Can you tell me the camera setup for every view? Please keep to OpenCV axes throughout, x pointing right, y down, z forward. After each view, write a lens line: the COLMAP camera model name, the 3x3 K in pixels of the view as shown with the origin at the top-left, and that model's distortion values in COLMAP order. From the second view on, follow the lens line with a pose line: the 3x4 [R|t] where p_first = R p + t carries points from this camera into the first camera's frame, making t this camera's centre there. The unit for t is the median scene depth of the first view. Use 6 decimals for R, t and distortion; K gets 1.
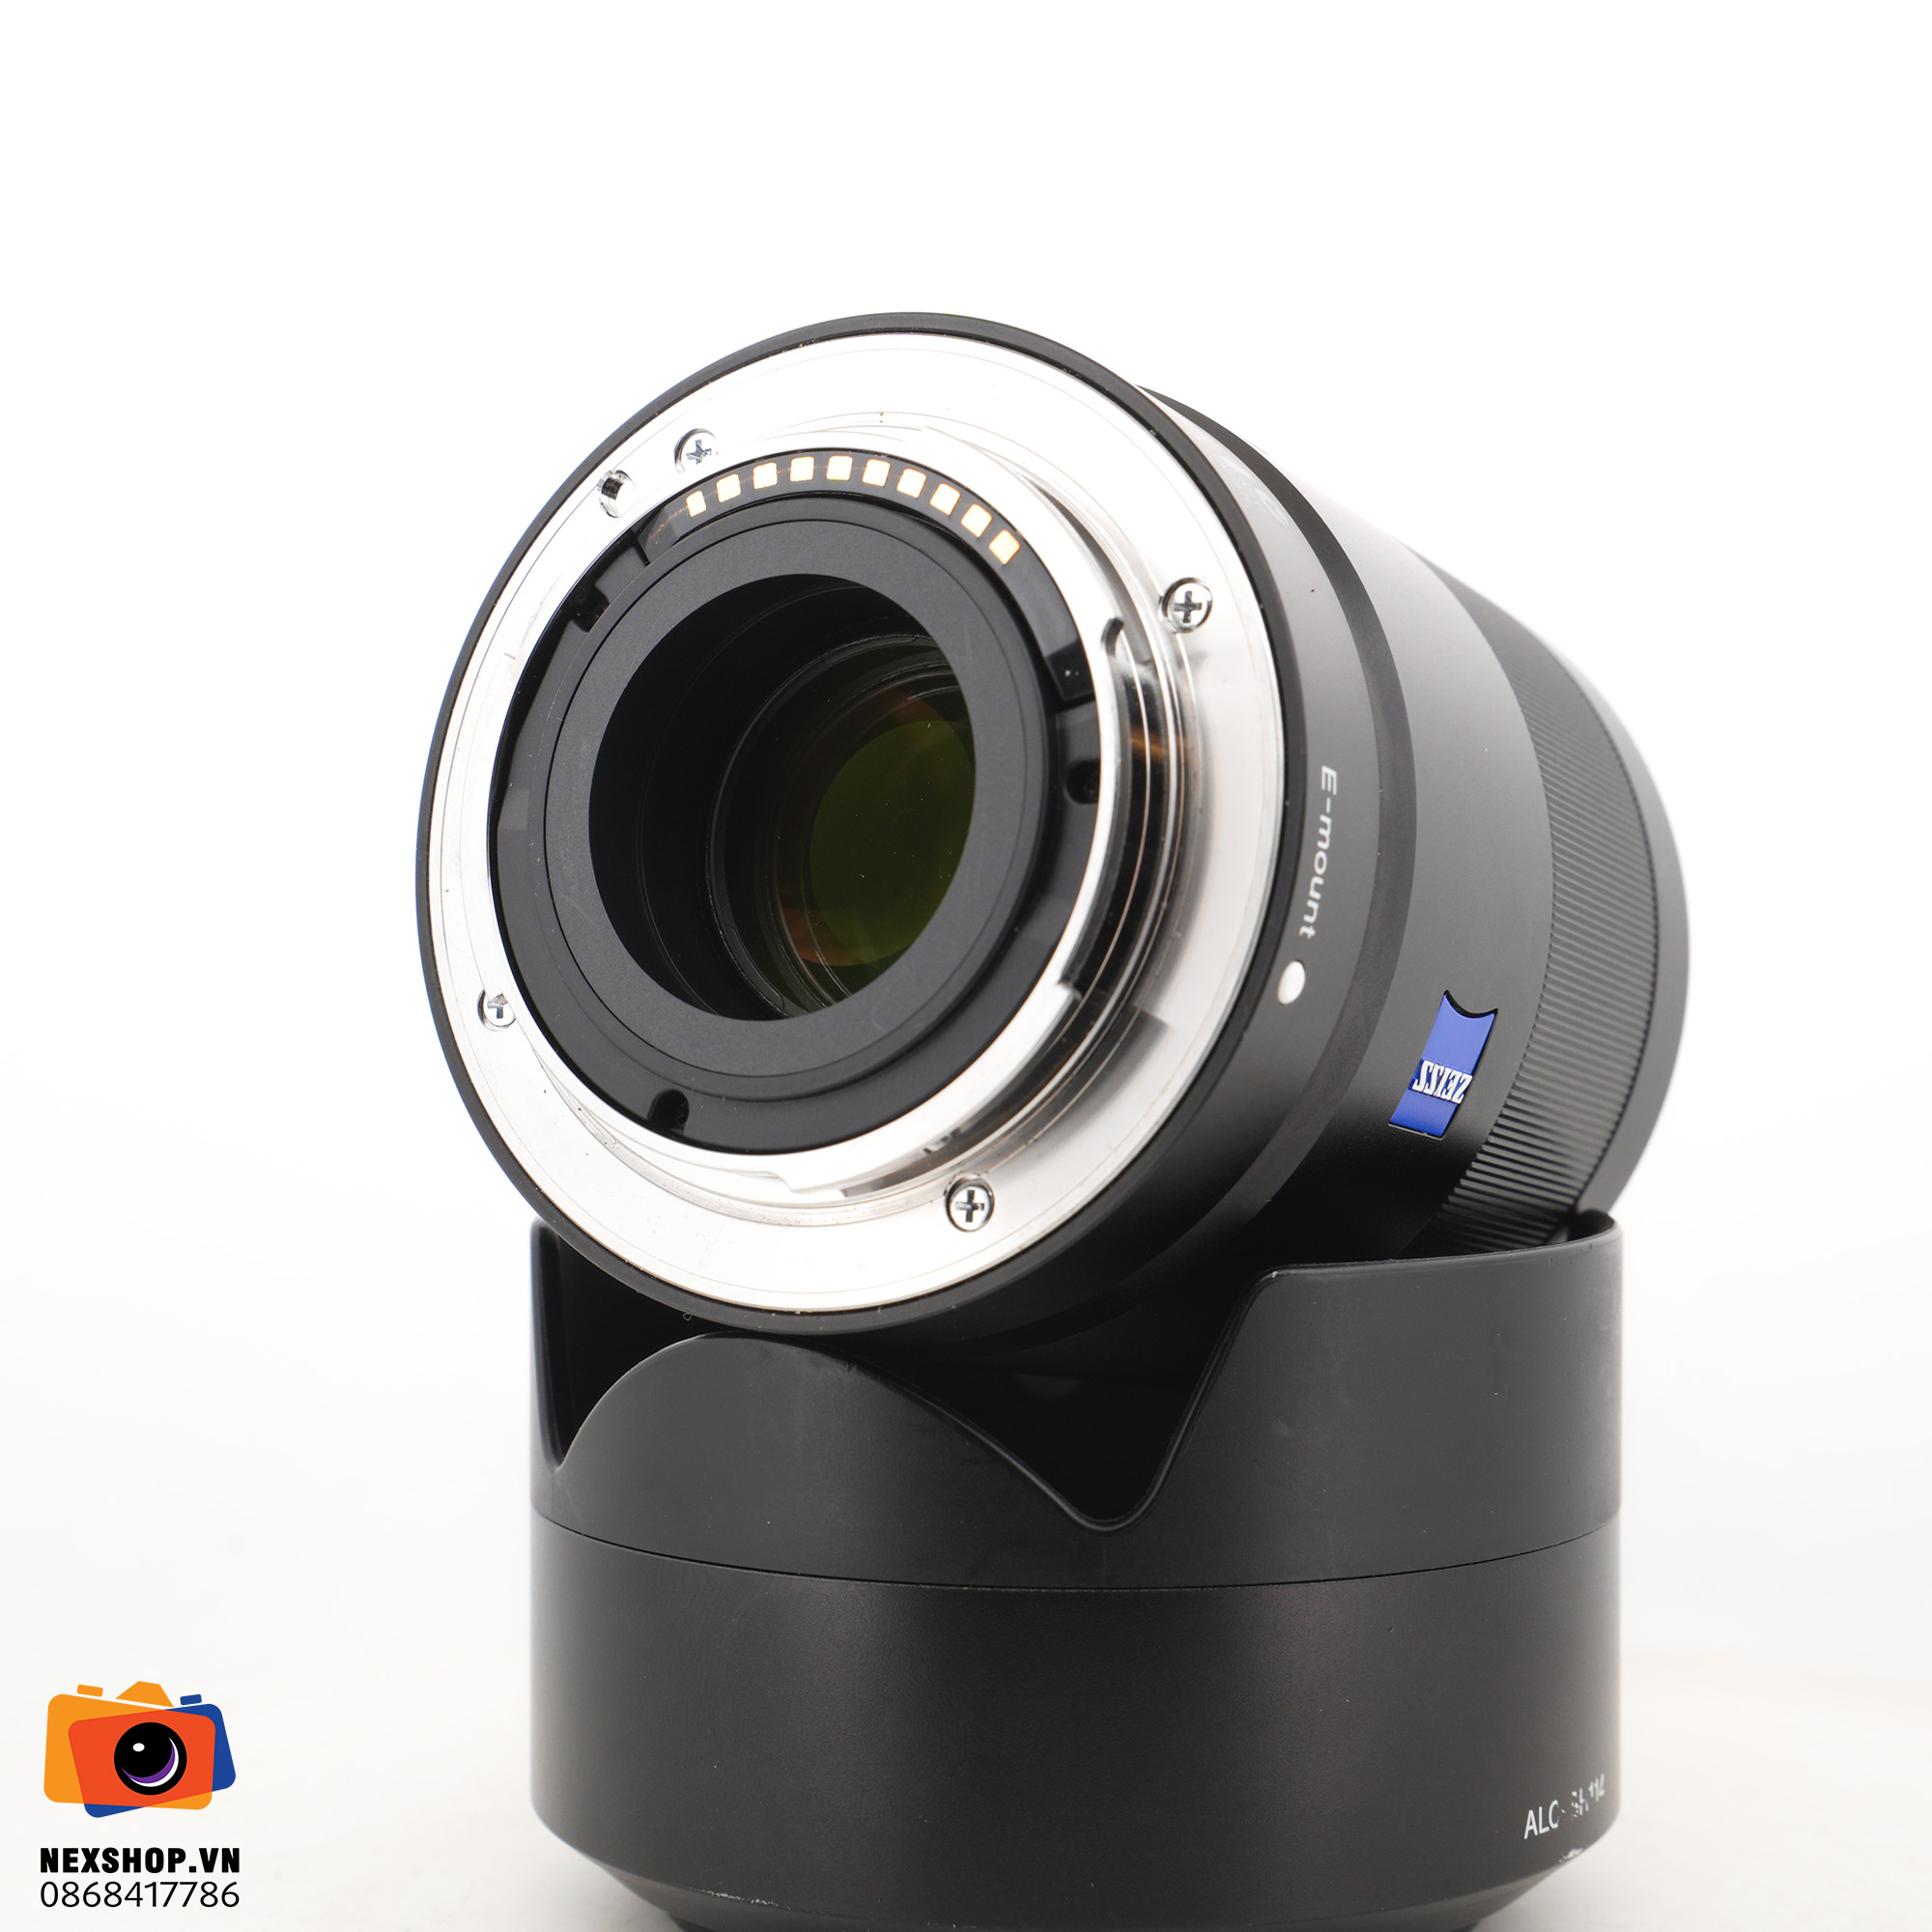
lens RADIAL K [[3656.0, 0, 966.3], [0, 3656.0, 957.5], [0, 0, 1]] dist [0.058535, 0.000000]
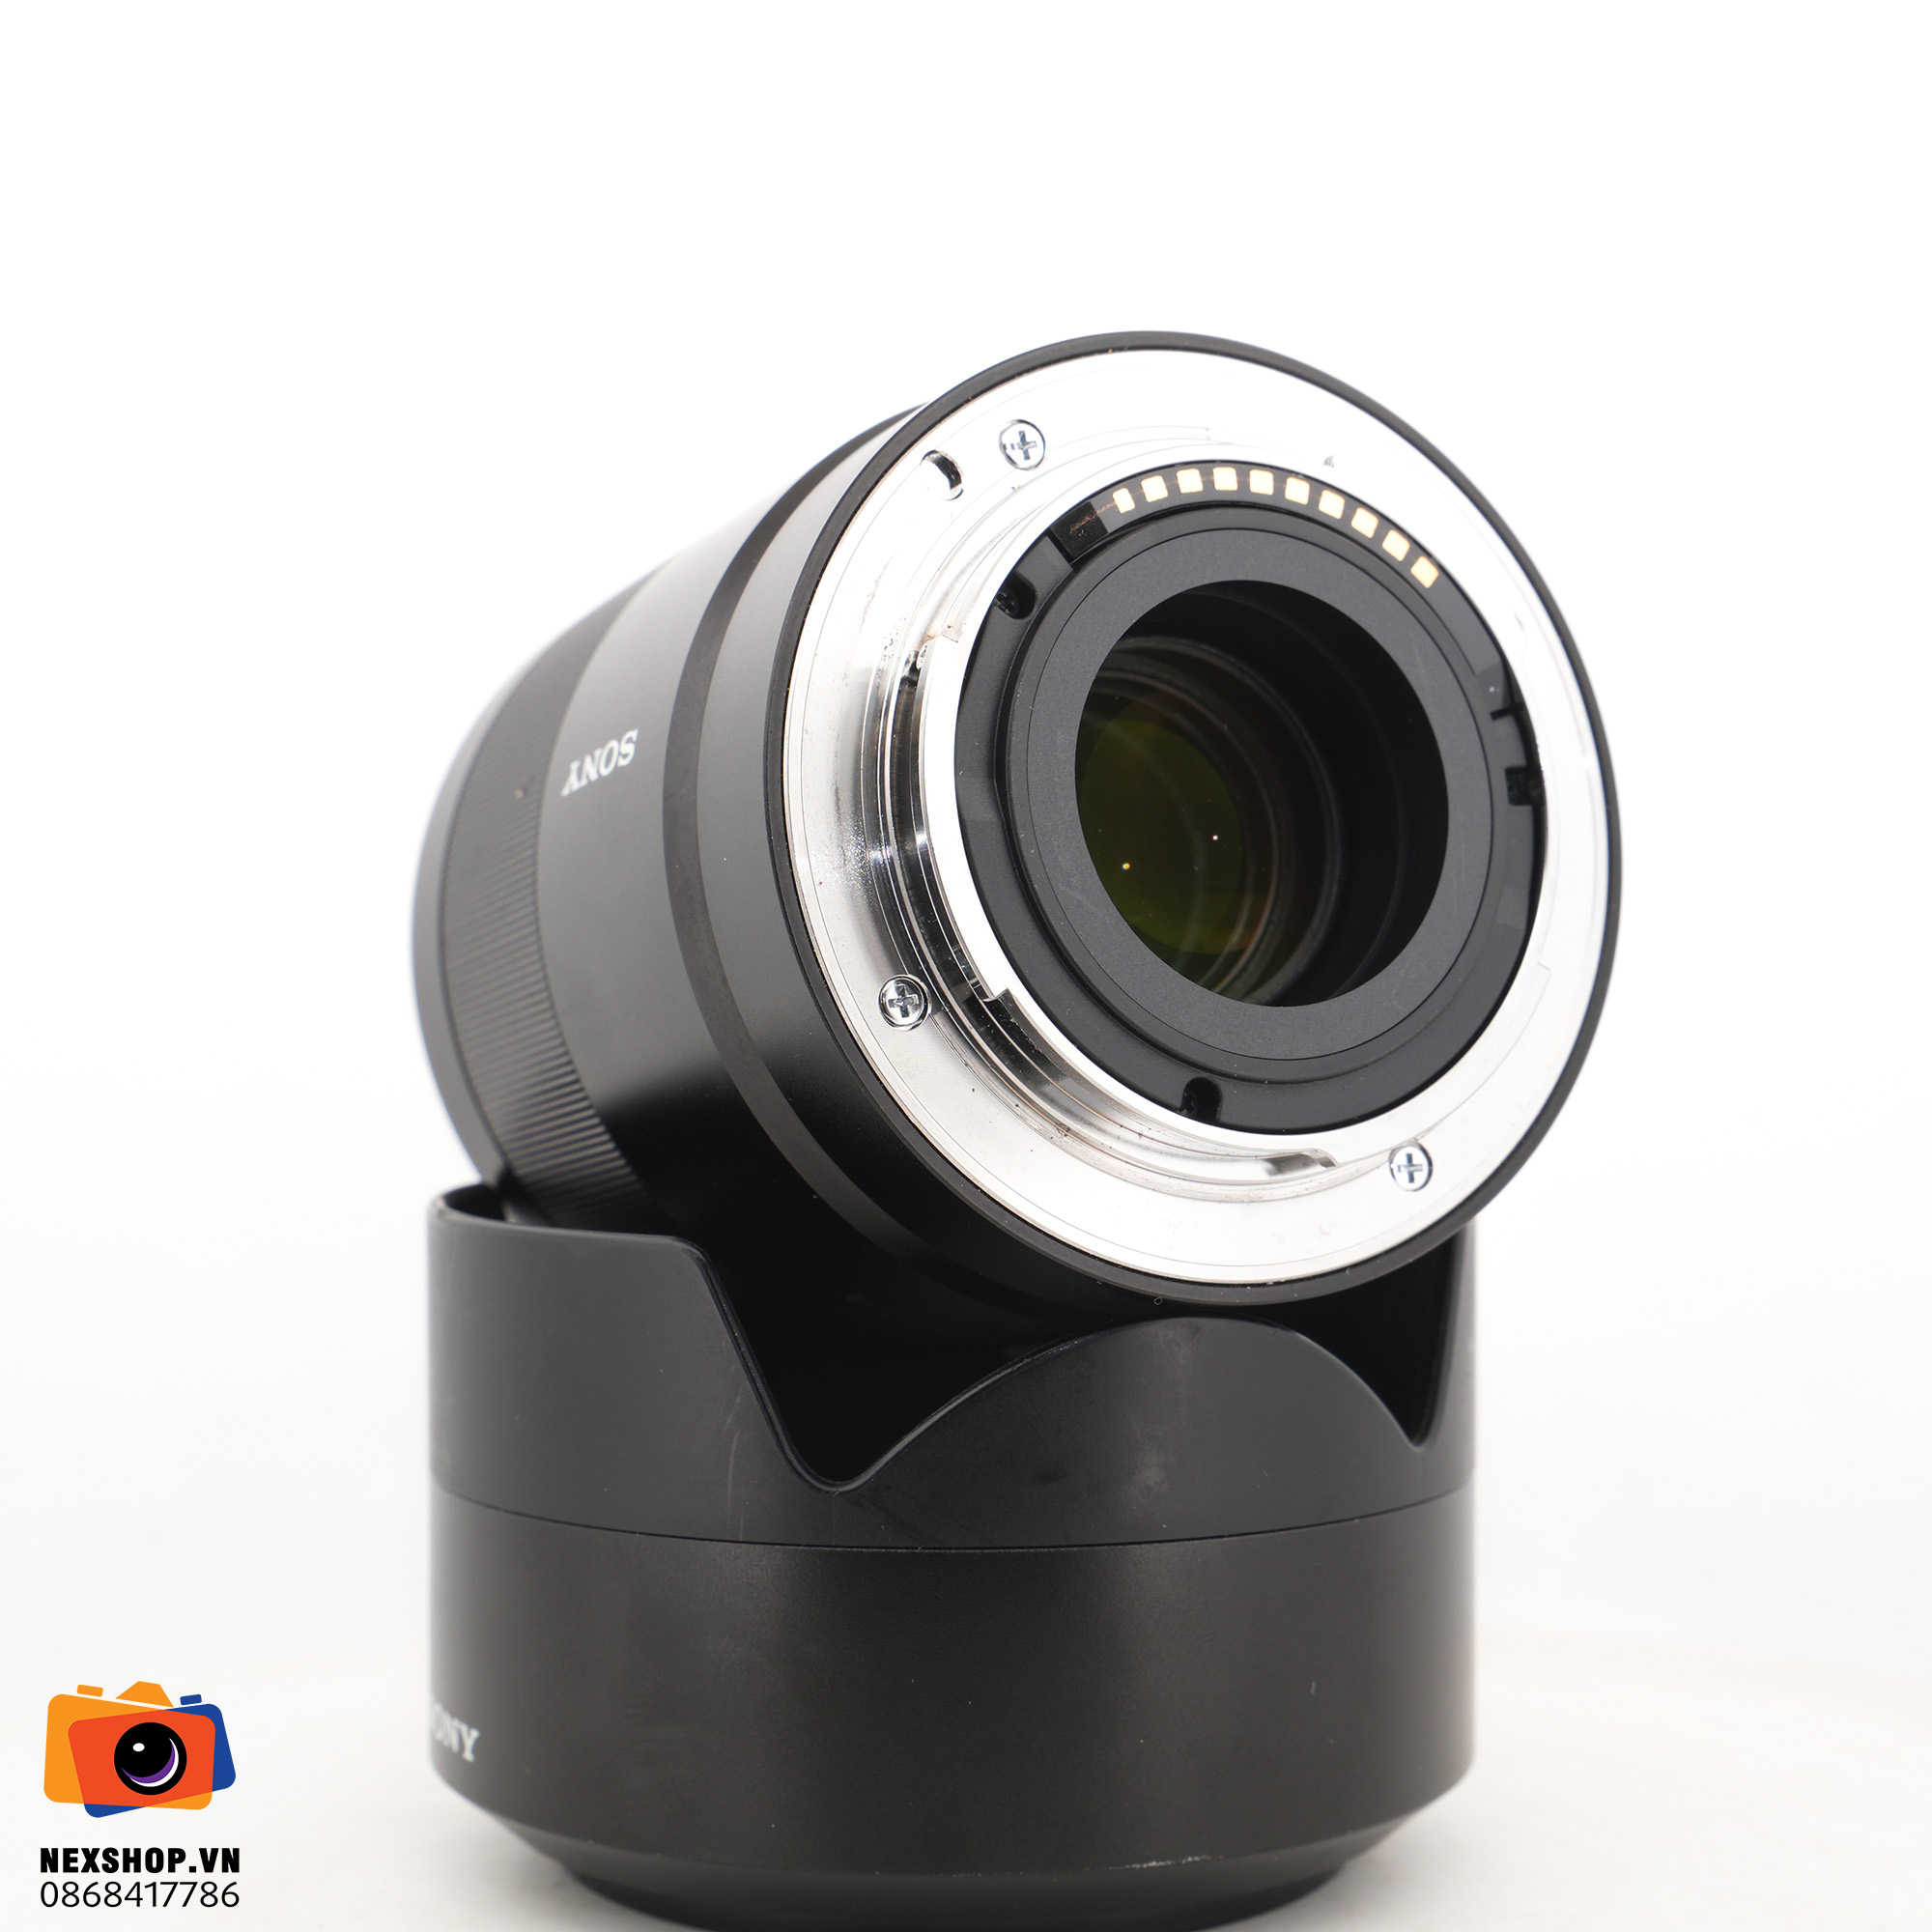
lens RADIAL K [[3656.0, 0, 964.0], [0, 3656.0, 970.6], [0, 0, 1]] dist [0.058535, 0.000000]
pose [[0.546925, -0.021677, 0.836901, -0.965591], [0.017612, 0.999741, 0.014385, -0.009463], [-0.836996, 0.006872, 0.547166, 0.492846]]
